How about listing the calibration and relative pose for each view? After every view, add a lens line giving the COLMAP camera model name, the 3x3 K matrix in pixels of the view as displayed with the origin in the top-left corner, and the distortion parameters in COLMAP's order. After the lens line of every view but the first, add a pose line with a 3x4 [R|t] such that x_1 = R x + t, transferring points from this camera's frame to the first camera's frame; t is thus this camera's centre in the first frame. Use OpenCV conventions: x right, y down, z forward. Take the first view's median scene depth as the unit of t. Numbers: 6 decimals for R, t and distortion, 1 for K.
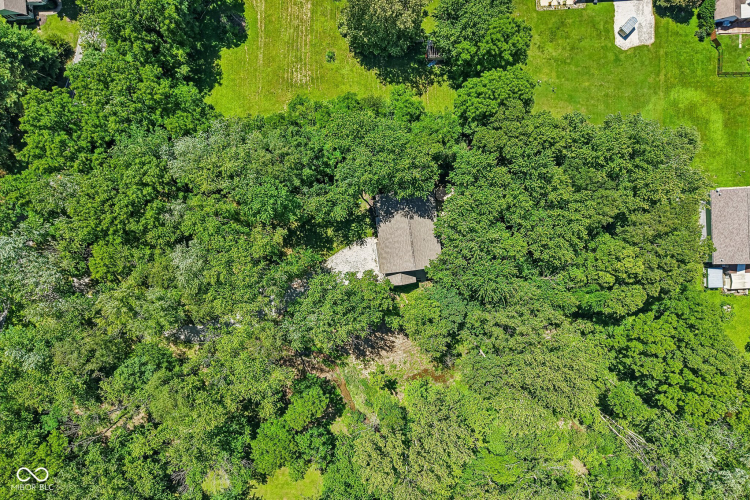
lens RADIAL K [[505.6, 0, 376.2], [0, 505.6, 256.5], [0, 0, 1]] dist [0.010119, -0.011496]
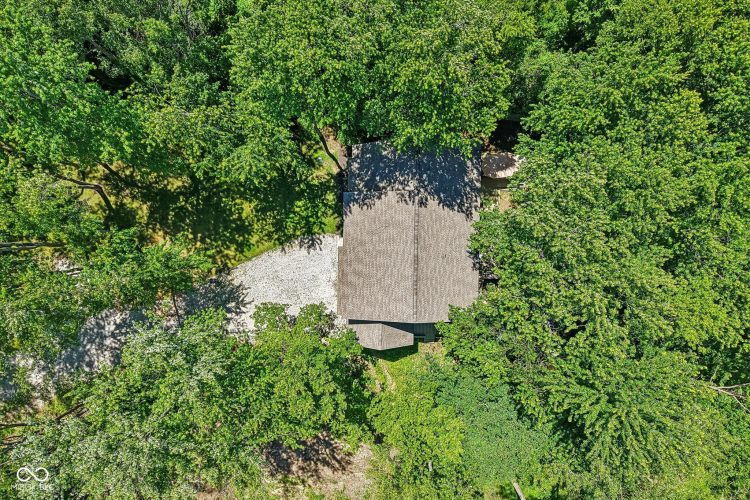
lens RADIAL K [[505.6, 0, 372.2], [0, 505.6, 242.7], [0, 0, 1]] dist [0.010119, -0.011496]
pose [[0.988818, 0.146566, -0.027515, 0.041292], [-0.147123, 0.988927, -0.019444, -0.026910], [0.024360, 0.023274, 0.999432, 0.536522]]
